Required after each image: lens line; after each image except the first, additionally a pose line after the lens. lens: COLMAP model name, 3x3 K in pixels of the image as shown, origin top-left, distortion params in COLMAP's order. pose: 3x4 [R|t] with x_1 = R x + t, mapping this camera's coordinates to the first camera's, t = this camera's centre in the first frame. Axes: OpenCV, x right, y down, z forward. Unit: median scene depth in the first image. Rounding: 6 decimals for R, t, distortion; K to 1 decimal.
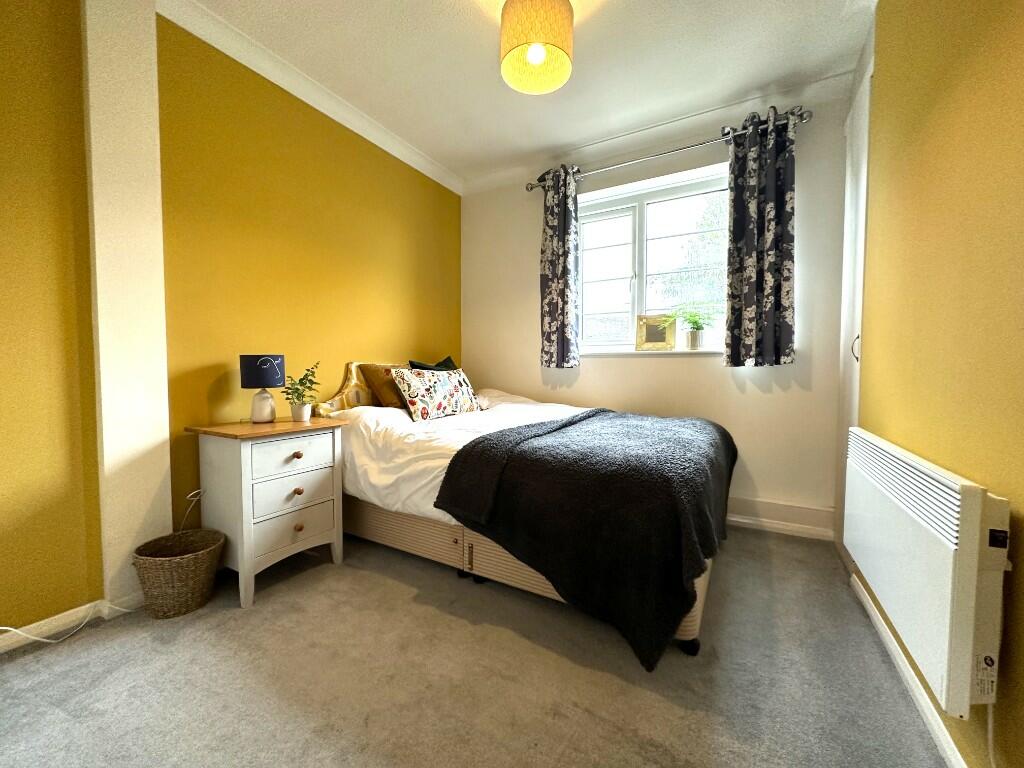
lens RADIAL K [[408.6, 0, 512.0], [0, 408.6, 384.0], [0, 0, 1]] dist [-0.001637, -0.000167]
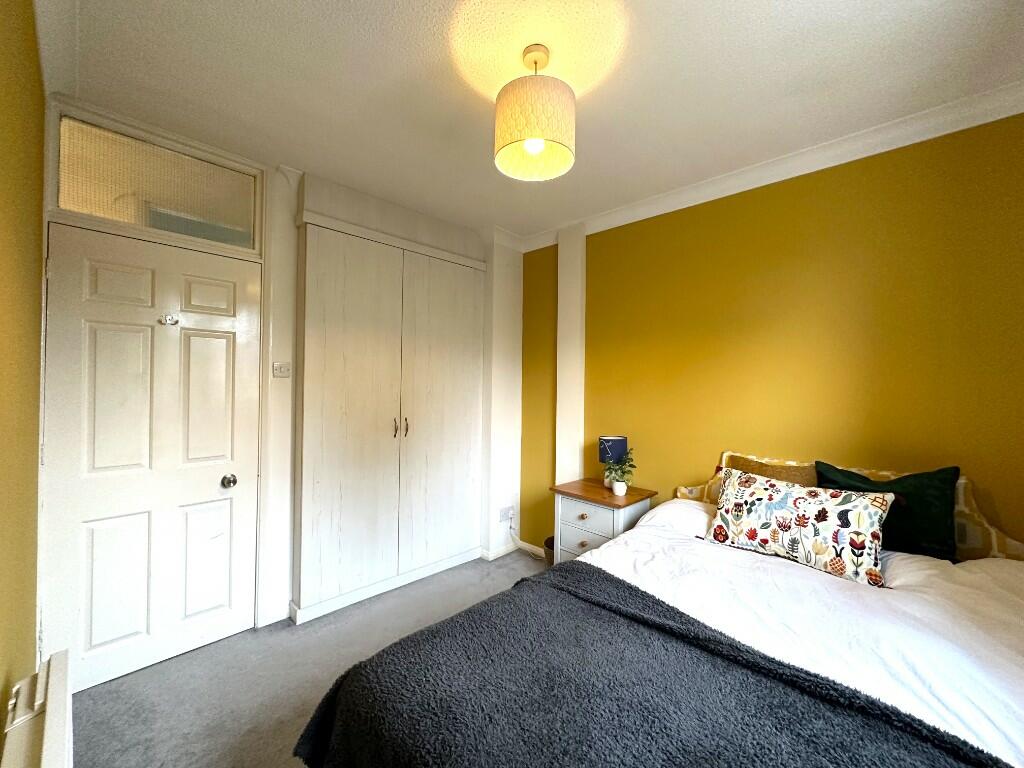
lens RADIAL K [[408.6, 0, 512.0], [0, 408.6, 384.0], [0, 0, 1]] dist [-0.001637, -0.000167]
pose [[-0.237568, -0.004424, -0.971361, 0.592040], [-0.053478, 0.998533, 0.008532, -0.184436], [0.969898, 0.053974, -0.237456, 0.756524]]
